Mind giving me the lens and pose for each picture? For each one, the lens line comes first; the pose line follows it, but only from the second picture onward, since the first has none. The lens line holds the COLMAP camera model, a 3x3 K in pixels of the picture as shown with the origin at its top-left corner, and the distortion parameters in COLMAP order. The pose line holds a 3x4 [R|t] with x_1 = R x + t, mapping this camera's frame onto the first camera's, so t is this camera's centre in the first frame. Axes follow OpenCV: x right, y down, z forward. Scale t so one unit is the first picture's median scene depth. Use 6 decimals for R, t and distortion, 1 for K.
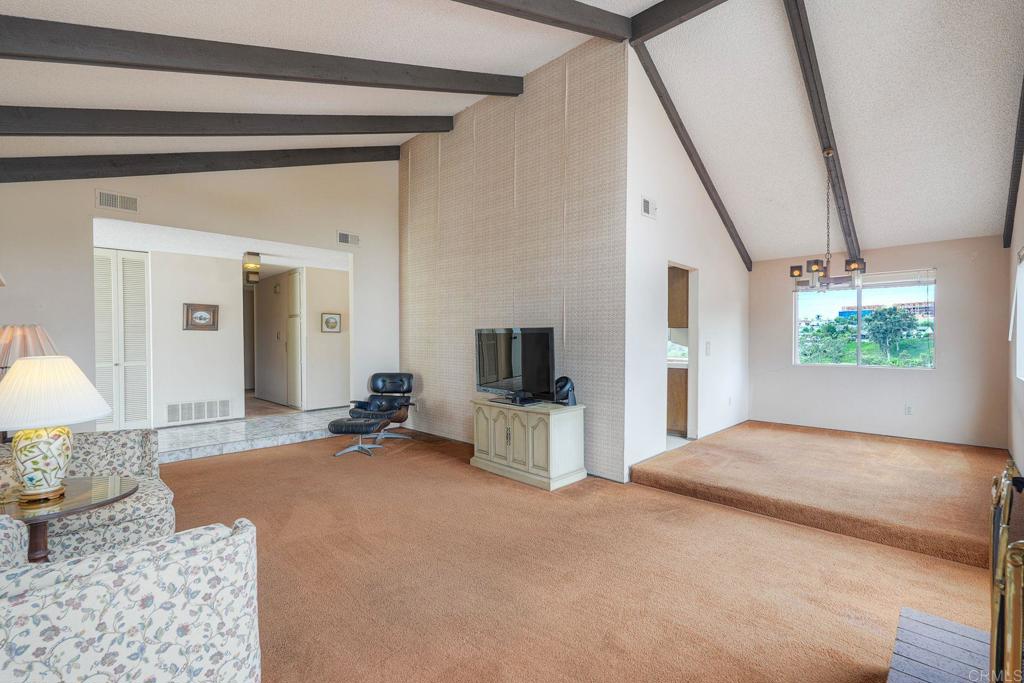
lens RADIAL K [[450.3, 0, 517.3], [0, 450.3, 341.9], [0, 0, 1]] dist [0.017278, 0.000389]
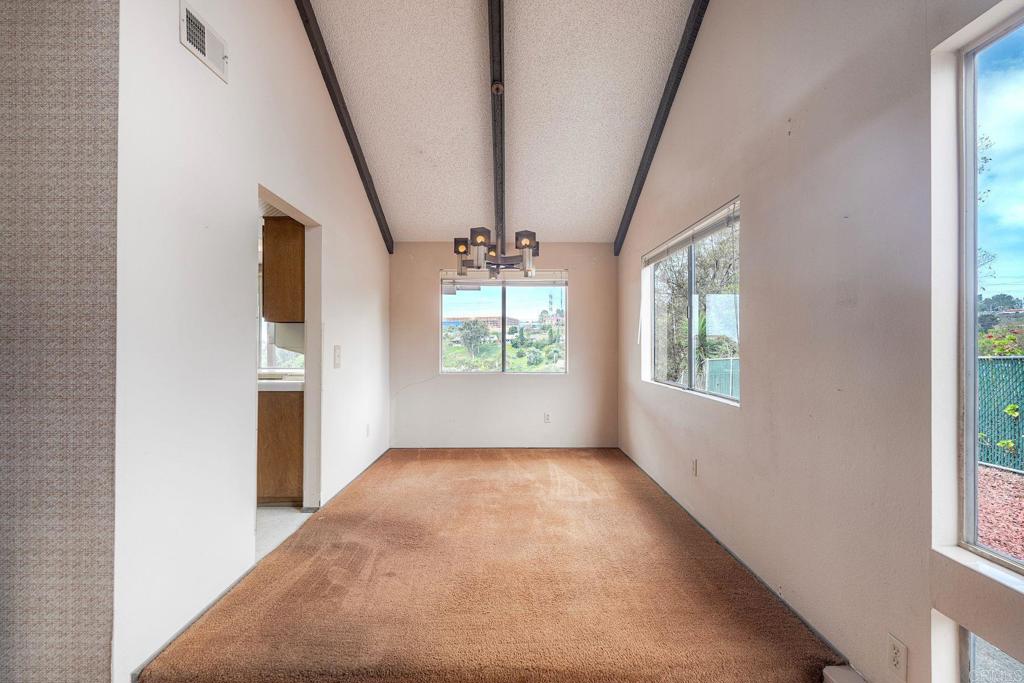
lens RADIAL K [[450.3, 0, 517.3], [0, 450.3, 341.9], [0, 0, 1]] dist [0.017278, 0.000389]
pose [[0.709011, 0.003098, 0.705190, 0.160603], [0.004626, 0.999948, -0.009044, 0.000899], [-0.705182, 0.009674, 0.708960, 0.389399]]
